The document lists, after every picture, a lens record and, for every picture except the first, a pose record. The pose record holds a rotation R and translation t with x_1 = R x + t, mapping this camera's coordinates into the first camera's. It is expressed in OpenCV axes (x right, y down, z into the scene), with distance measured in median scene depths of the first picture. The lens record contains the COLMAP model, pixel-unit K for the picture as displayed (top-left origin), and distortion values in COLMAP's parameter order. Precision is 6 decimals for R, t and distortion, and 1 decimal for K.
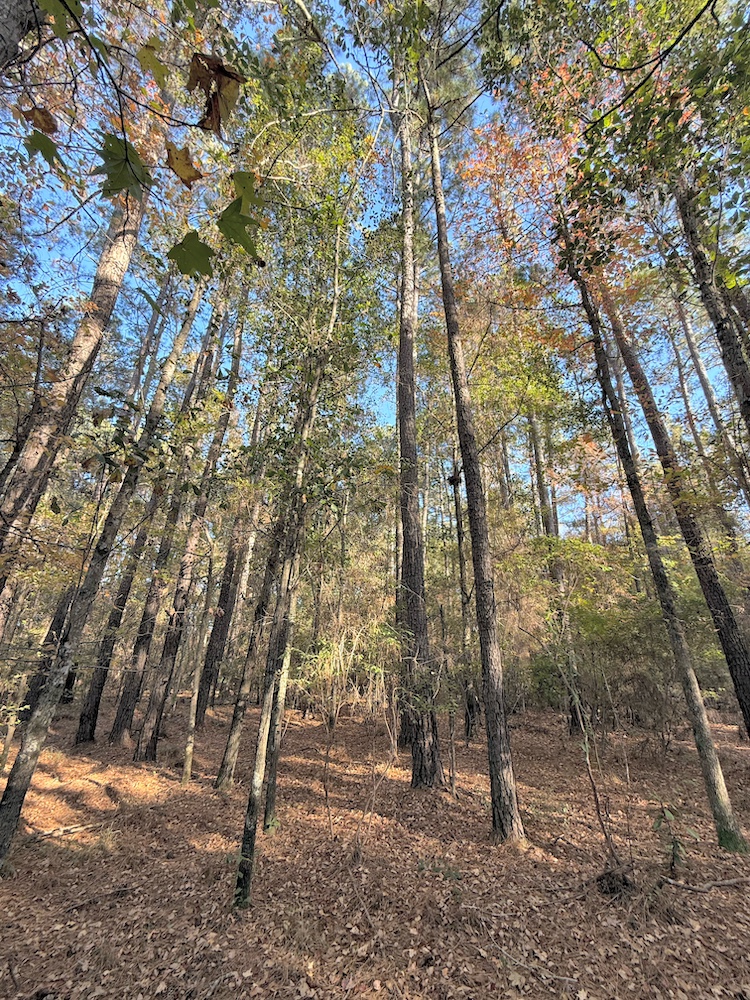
lens RADIAL K [[399.7, 0, 376.0], [0, 399.7, 497.7], [0, 0, 1]] dist [0.002934, -0.000800]
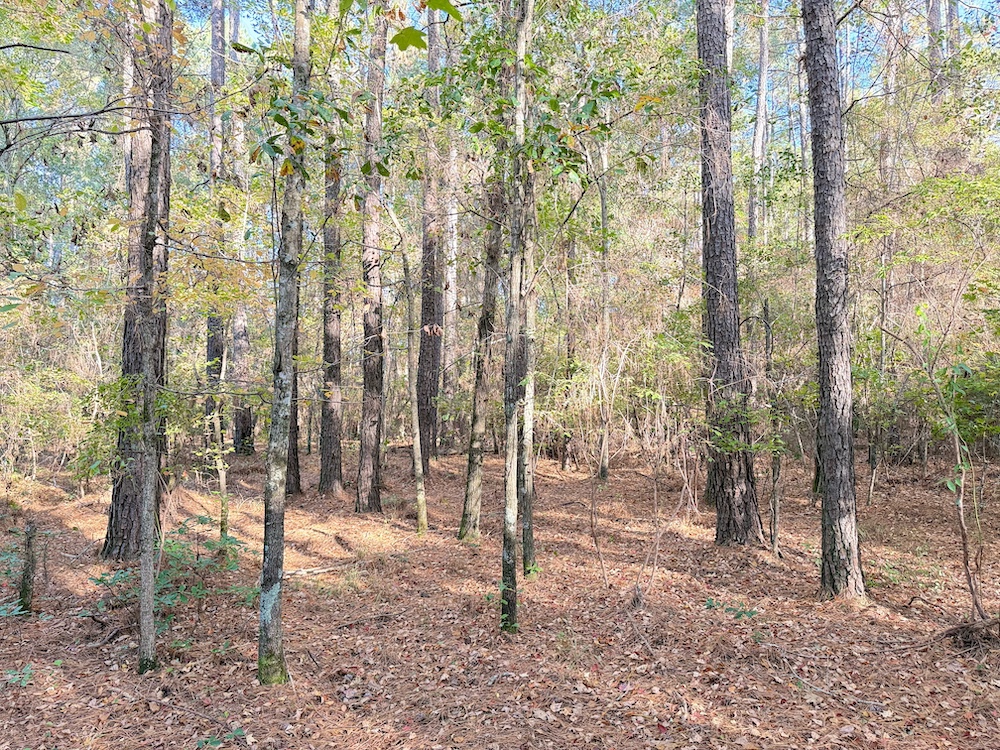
lens RADIAL K [[698.9, 0, 499.2], [0, 698.9, 377.1], [0, 0, 1]] dist [0.002756, -0.009710]
pose [[0.968637, -0.034807, -0.246030, 0.042639], [0.119614, 0.933186, 0.338906, -0.059700], [0.217795, -0.357705, 0.908082, -0.189965]]
